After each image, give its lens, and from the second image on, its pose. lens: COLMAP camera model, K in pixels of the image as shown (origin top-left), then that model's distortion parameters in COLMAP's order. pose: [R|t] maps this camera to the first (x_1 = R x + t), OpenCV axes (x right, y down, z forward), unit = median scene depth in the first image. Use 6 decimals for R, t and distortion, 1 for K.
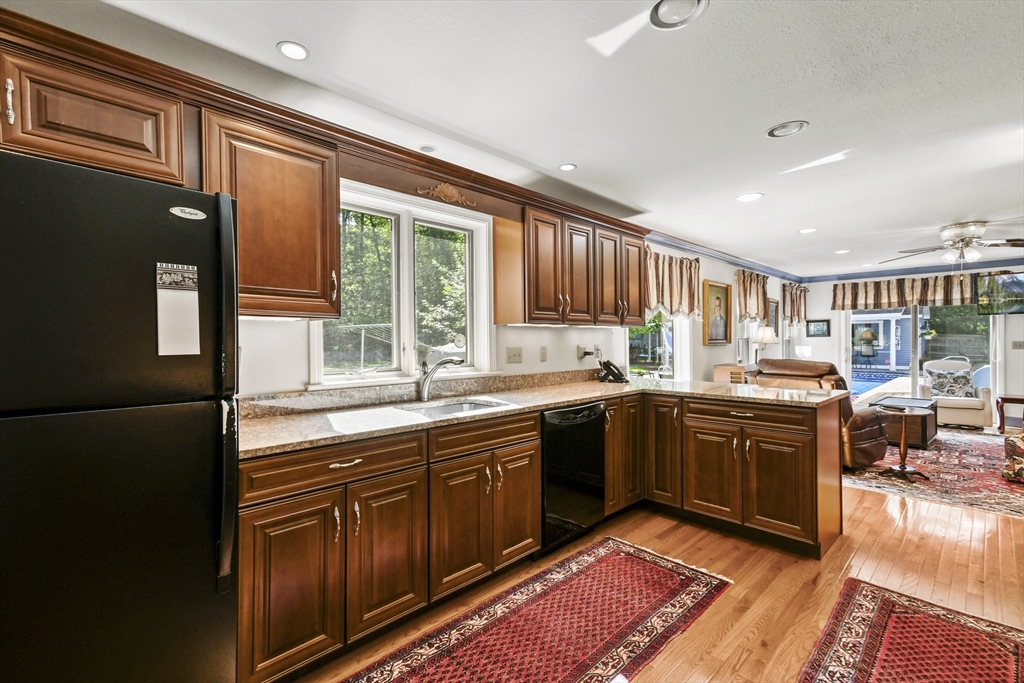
lens RADIAL K [[444.1, 0, 511.7], [0, 444.1, 345.5], [0, 0, 1]] dist [0.001430, 0.000030]
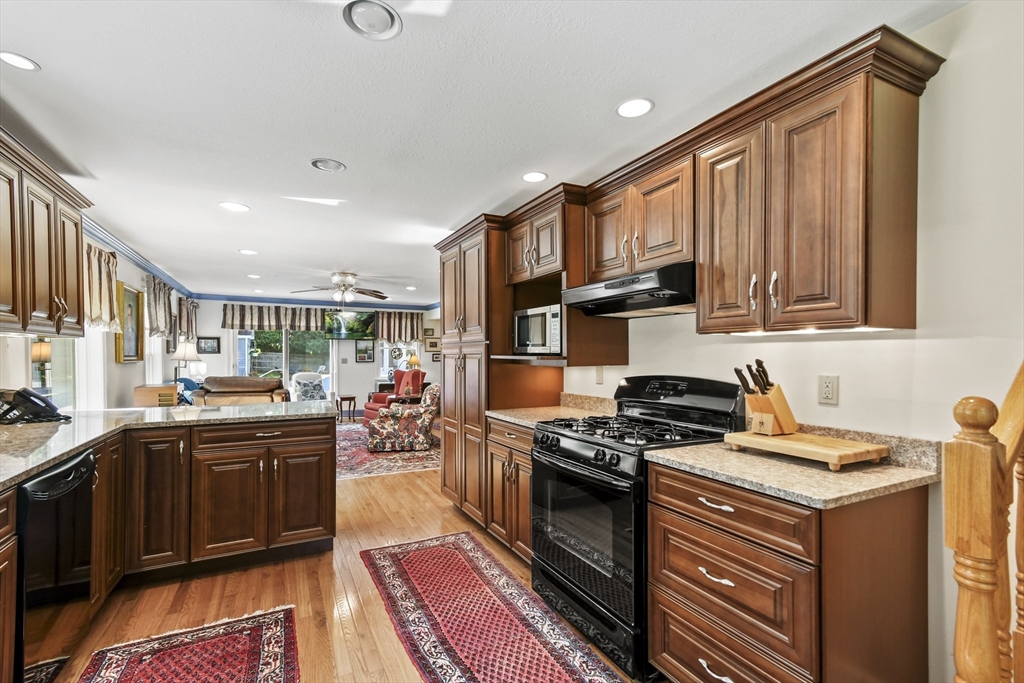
lens RADIAL K [[442.3, 0, 491.3], [0, 442.3, 358.0], [0, 0, 1]] dist [0.001700, 0.000203]
pose [[0.298469, 0.002362, 0.954417, -0.176910], [0.005709, 0.999975, -0.004260, -0.003145], [-0.954402, 0.006720, 0.298448, 0.170579]]
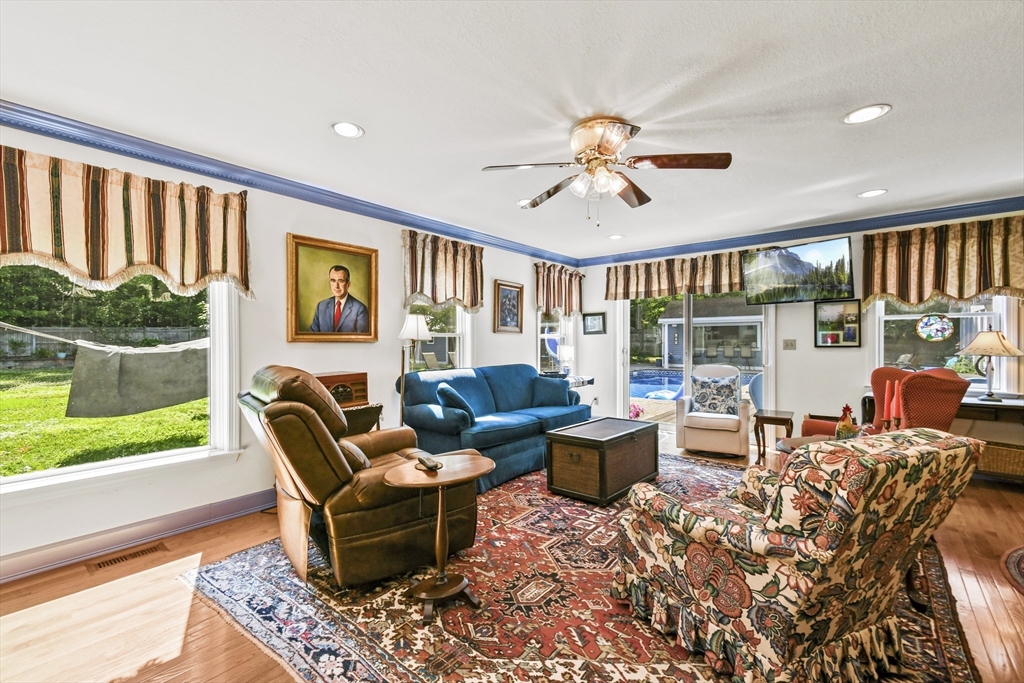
lens RADIAL K [[441.8, 0, 512.0], [0, 441.8, 341.5], [0, 0, 1]] dist [0.019069, 0.000075]
pose [[0.990904, 0.005041, 0.134474, 0.925252], [-0.003495, 0.999925, -0.011736, 0.007197], [-0.134523, 0.011159, 0.990848, 0.504212]]
